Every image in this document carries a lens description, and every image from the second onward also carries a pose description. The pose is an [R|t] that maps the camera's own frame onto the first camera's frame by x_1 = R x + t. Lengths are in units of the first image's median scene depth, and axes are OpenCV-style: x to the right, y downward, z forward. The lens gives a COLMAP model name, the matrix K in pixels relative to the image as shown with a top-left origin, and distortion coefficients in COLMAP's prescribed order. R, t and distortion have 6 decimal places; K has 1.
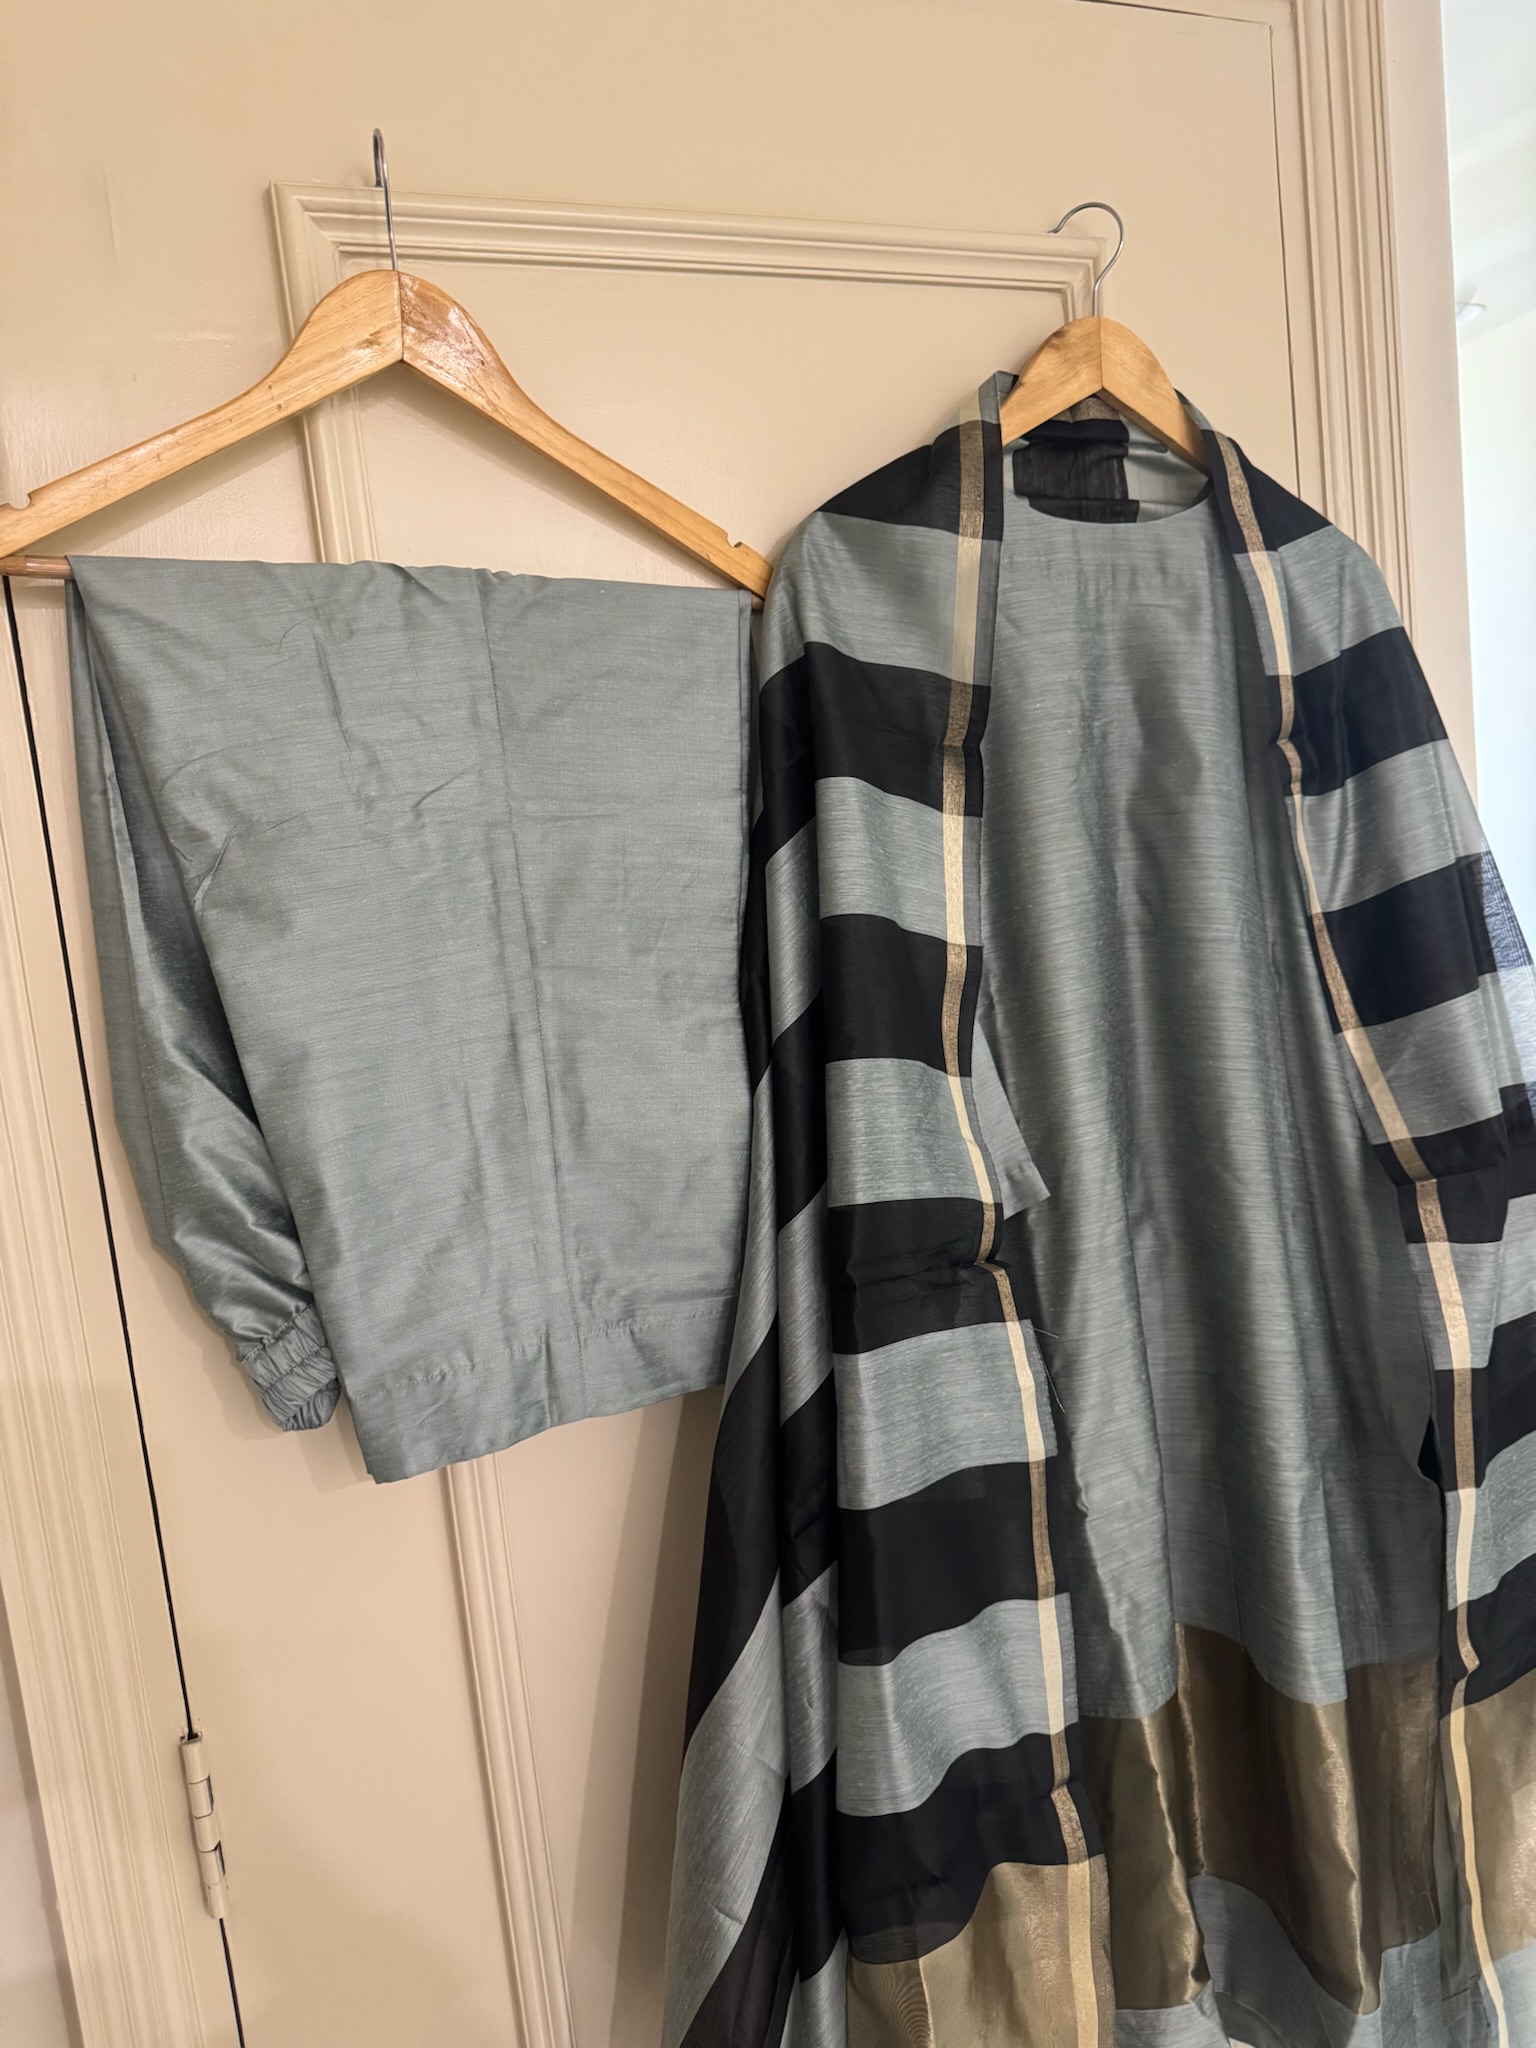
lens RADIAL K [[1446.7, 0, 767.6], [0, 1446.7, 1032.6], [0, 0, 1]] dist [0.134666, -0.232167]
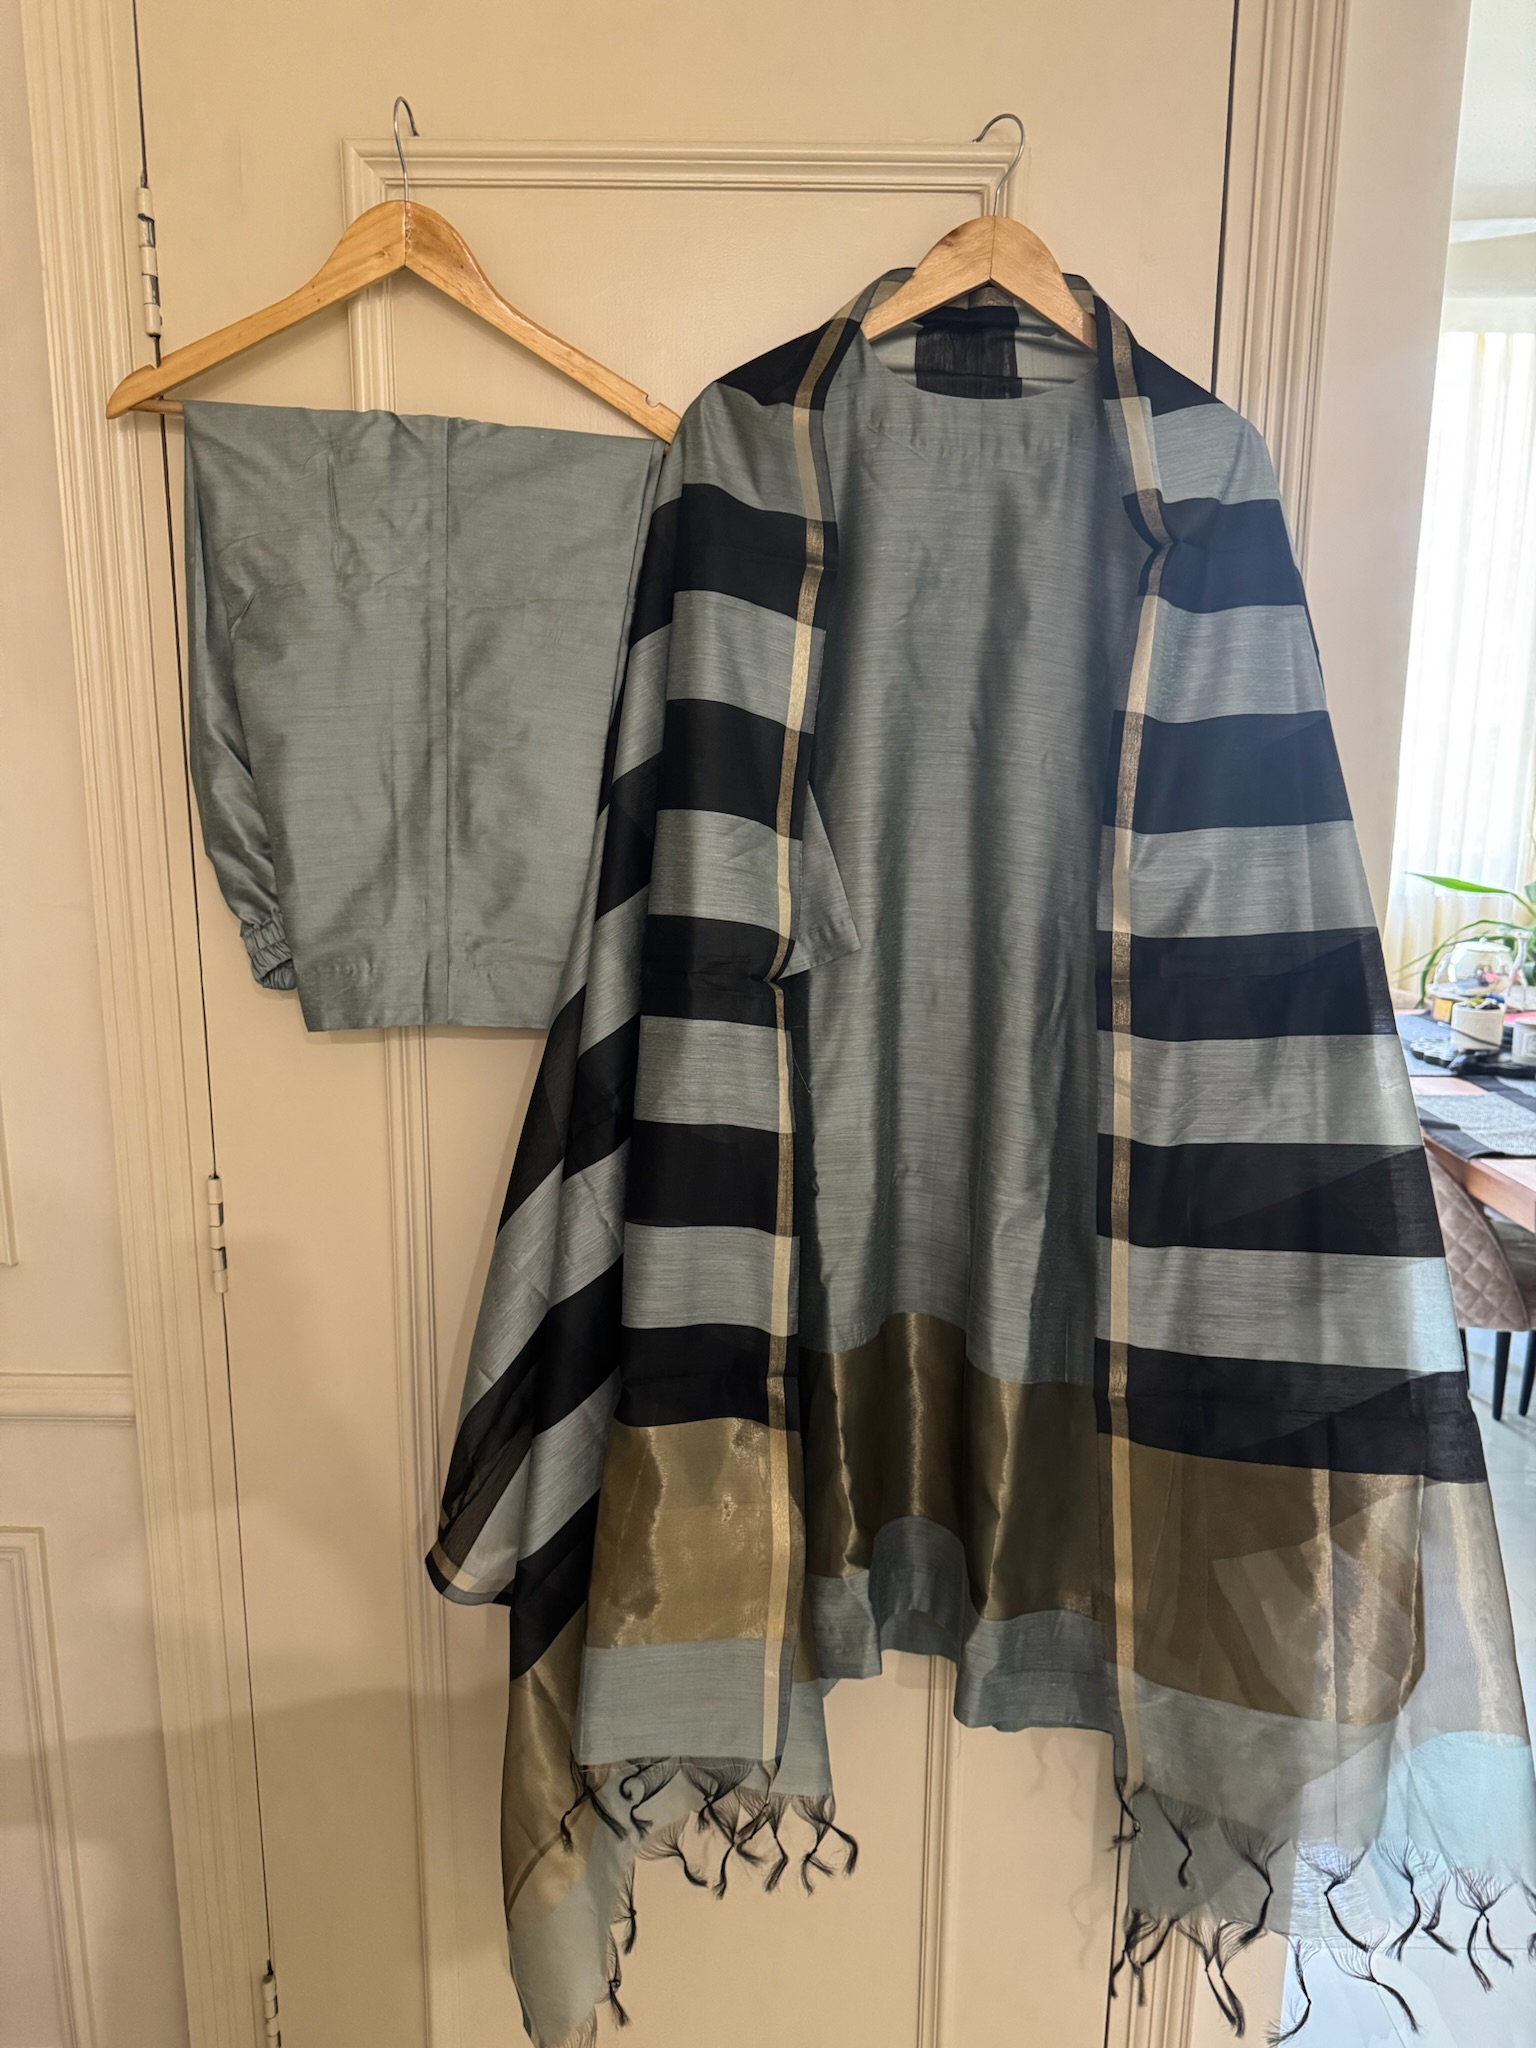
lens RADIAL K [[1458.8, 0, 773.7], [0, 1458.8, 1027.7], [0, 0, 1]] dist [0.080906, -0.115867]
pose [[0.919020, 0.185241, -0.347977, 0.691806], [-0.149020, 0.980466, 0.128371, 0.030828], [0.364960, -0.066120, 0.928672, -0.244086]]
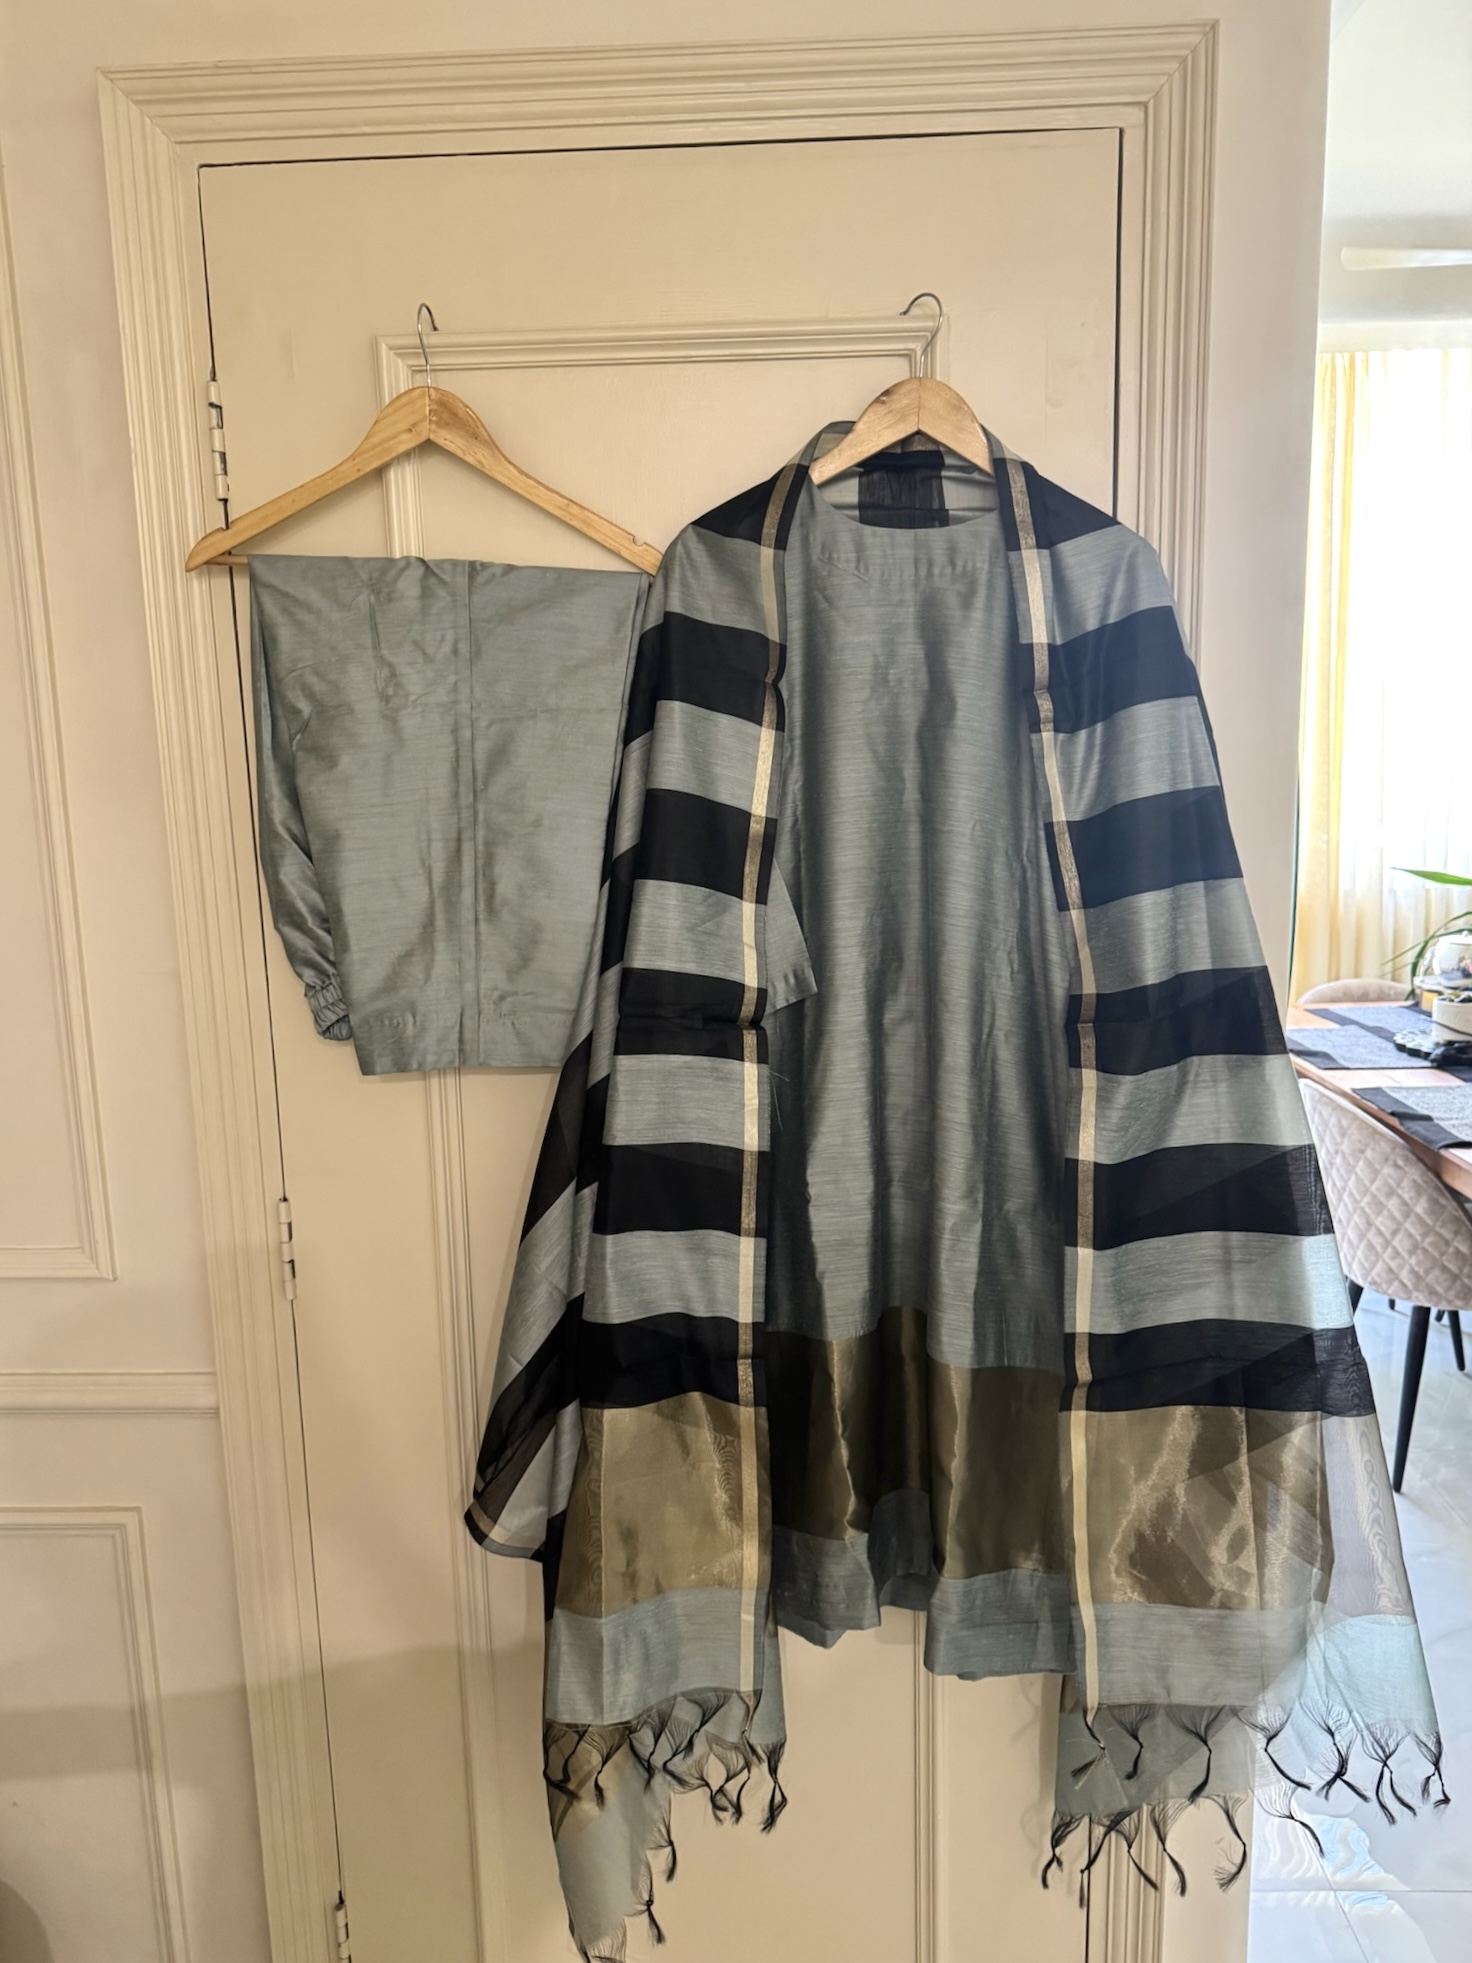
lens RADIAL K [[1443.4, 0, 739.9], [0, 1443.4, 988.1], [0, 0, 1]] dist [0.156371, -0.274675]
pose [[0.909287, 0.152107, -0.387378, 0.814041], [-0.117744, 0.986810, 0.111098, -0.054767], [0.399167, -0.055409, 0.915203, -0.448017]]
